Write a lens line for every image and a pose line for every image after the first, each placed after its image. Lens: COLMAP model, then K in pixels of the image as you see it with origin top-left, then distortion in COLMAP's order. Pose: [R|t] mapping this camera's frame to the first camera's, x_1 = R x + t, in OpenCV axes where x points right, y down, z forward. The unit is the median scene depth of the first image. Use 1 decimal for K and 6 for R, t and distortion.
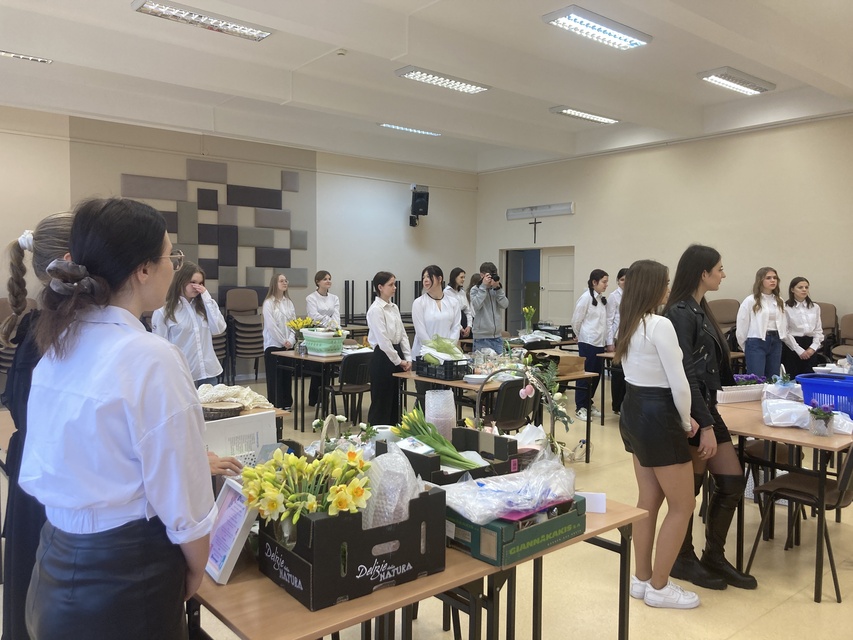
lens RADIAL K [[686.8, 0, 419.0], [0, 686.8, 322.9], [0, 0, 1]] dist [0.010783, -0.001363]
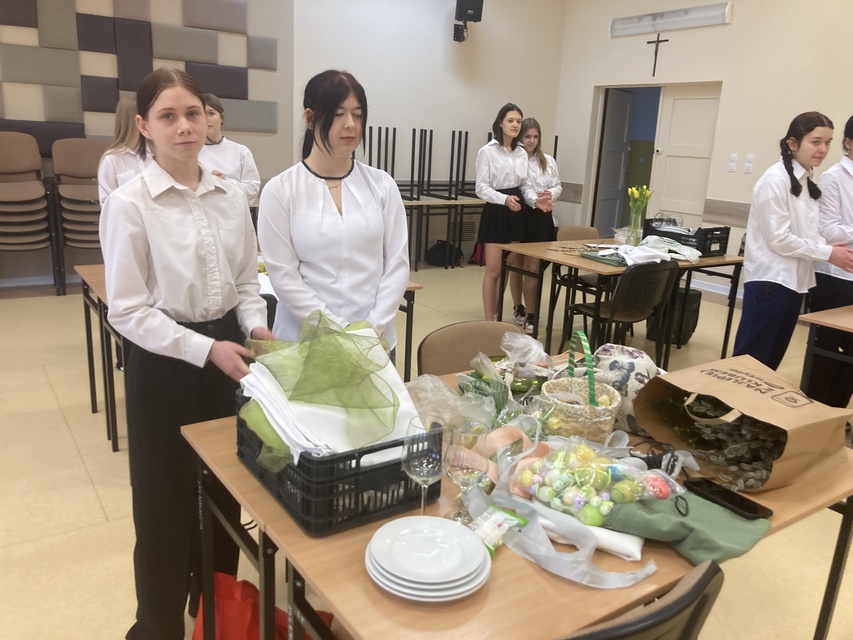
lens RADIAL K [[698.5, 0, 421.9], [0, 698.5, 311.5], [0, 0, 1]] dist [0.010200, -0.008145]
pose [[0.992332, 0.067165, -0.103759, 0.060463], [-0.046782, 0.981116, 0.187679, -0.023832], [0.114405, -0.181386, 0.976735, 0.473376]]
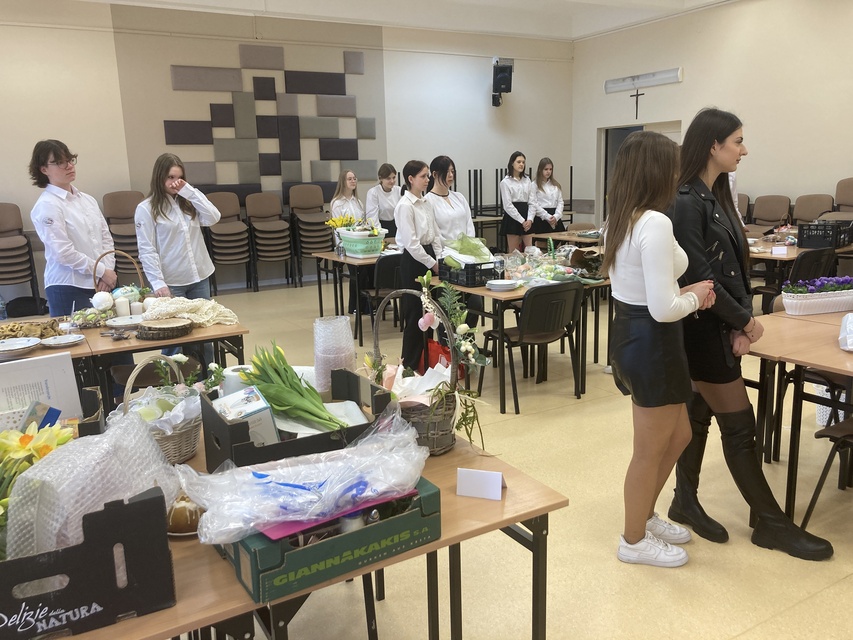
lens RADIAL K [[692.2, 0, 429.5], [0, 692.2, 314.6], [0, 0, 1]] dist [0.051532, -0.084112]
pose [[0.986056, -0.003733, -0.166374, 0.082362], [0.027512, 0.989649, 0.140847, -0.003064], [0.164126, -0.143460, 0.975952, 0.084386]]
